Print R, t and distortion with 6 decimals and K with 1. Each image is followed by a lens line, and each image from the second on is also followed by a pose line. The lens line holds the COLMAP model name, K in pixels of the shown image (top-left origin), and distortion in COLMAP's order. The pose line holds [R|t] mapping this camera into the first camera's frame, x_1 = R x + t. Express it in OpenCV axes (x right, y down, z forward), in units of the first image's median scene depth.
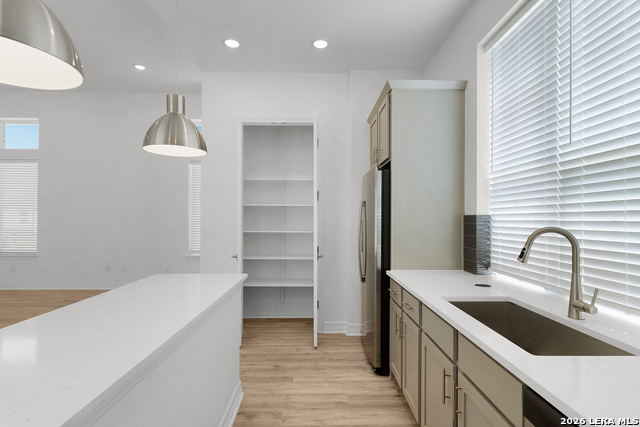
lens RADIAL K [[316.7, 0, 320.0], [0, 316.7, 213.5], [0, 0, 1]] dist [-0.000208, -0.000190]
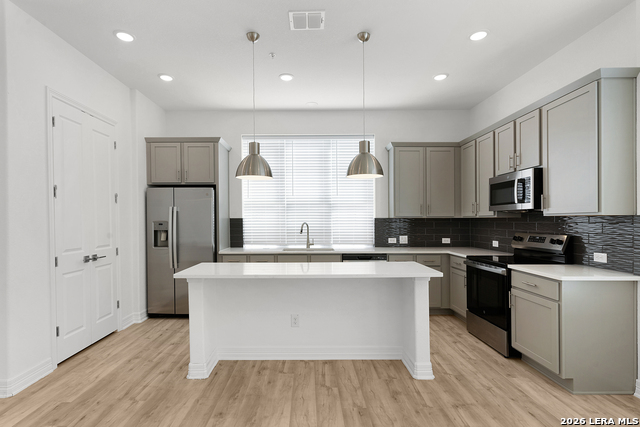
lens RADIAL K [[319.1, 0, 307.3], [0, 319.1, 221.6], [0, 0, 1]] dist [0.003721, 0.000027]
pose [[0.010152, -0.006864, 0.999925, -1.442145], [-0.009821, 0.999928, 0.006964, 0.006892], [-0.999900, -0.009891, 0.010084, 0.523415]]
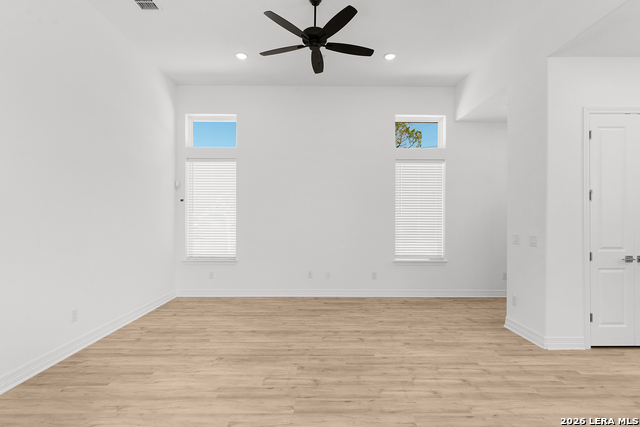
lens RADIAL K [[311.2, 0, 319.5], [0, 311.2, 217.8], [0, 0, 1]] dist [0.002627, 0.000098]
pose [[0.999999, 0.000714, 0.001440, -1.424116], [-0.000719, 0.999993, 0.003585, 0.004714], [-0.001437, -0.003586, 0.999993, 0.159152]]
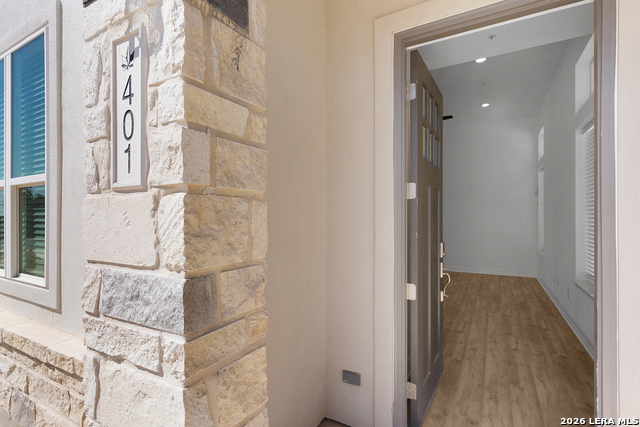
lens RADIAL K [[311.2, 0, 319.5], [0, 311.2, 217.8], [0, 0, 1]] dist [0.002627, 0.000098]
pose [[-0.496654, -0.001554, -0.867947, 0.882770], [0.015113, 0.999831, -0.010438, 0.022487], [0.867817, -0.018301, -0.496547, 1.929202]]
